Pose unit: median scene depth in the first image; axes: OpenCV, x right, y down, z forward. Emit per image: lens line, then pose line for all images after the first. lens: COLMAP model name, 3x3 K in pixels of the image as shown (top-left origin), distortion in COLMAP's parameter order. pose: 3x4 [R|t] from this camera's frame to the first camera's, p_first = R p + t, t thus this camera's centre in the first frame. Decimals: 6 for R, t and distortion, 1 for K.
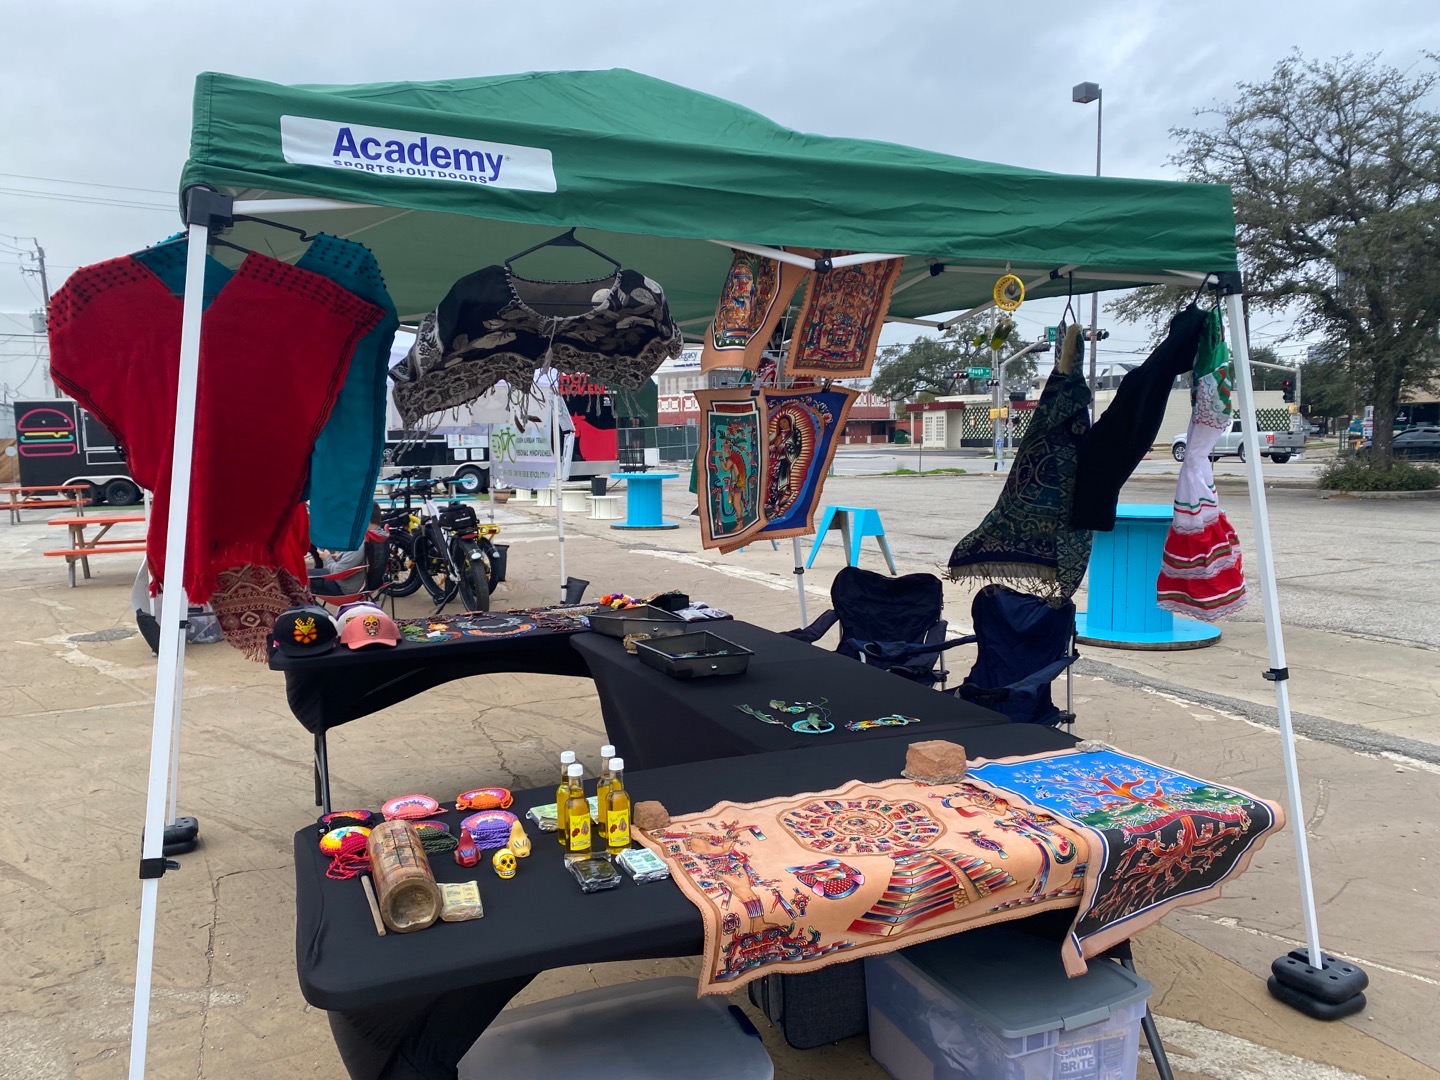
lens RADIAL K [[1095.7, 0, 720.0], [0, 1095.7, 540.0], [0, 0, 1]] dist [0.075767, 0.000222]
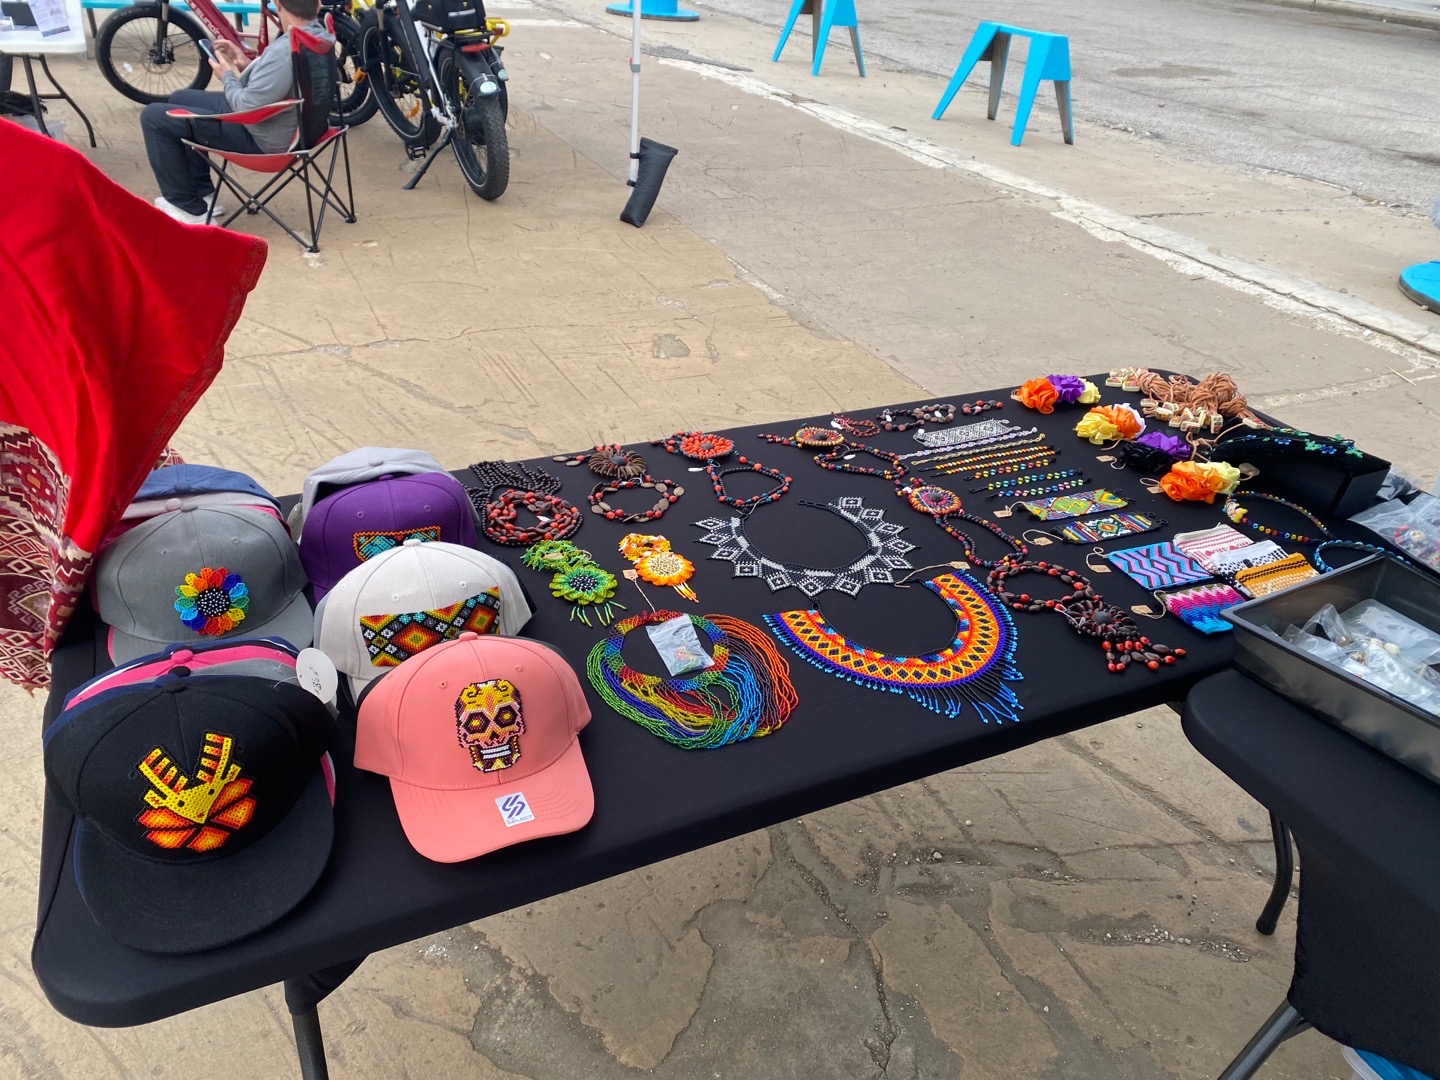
lens RADIAL K [[1093.4, 0, 720.0], [0, 1093.4, 540.0], [0, 0, 1]] dist [0.003147, 0.001295]
pose [[0.994952, 0.055579, 0.083551, -0.124557], [-0.086244, 0.899262, 0.428824, -0.025610], [-0.051301, -0.433865, 0.899516, 0.349644]]
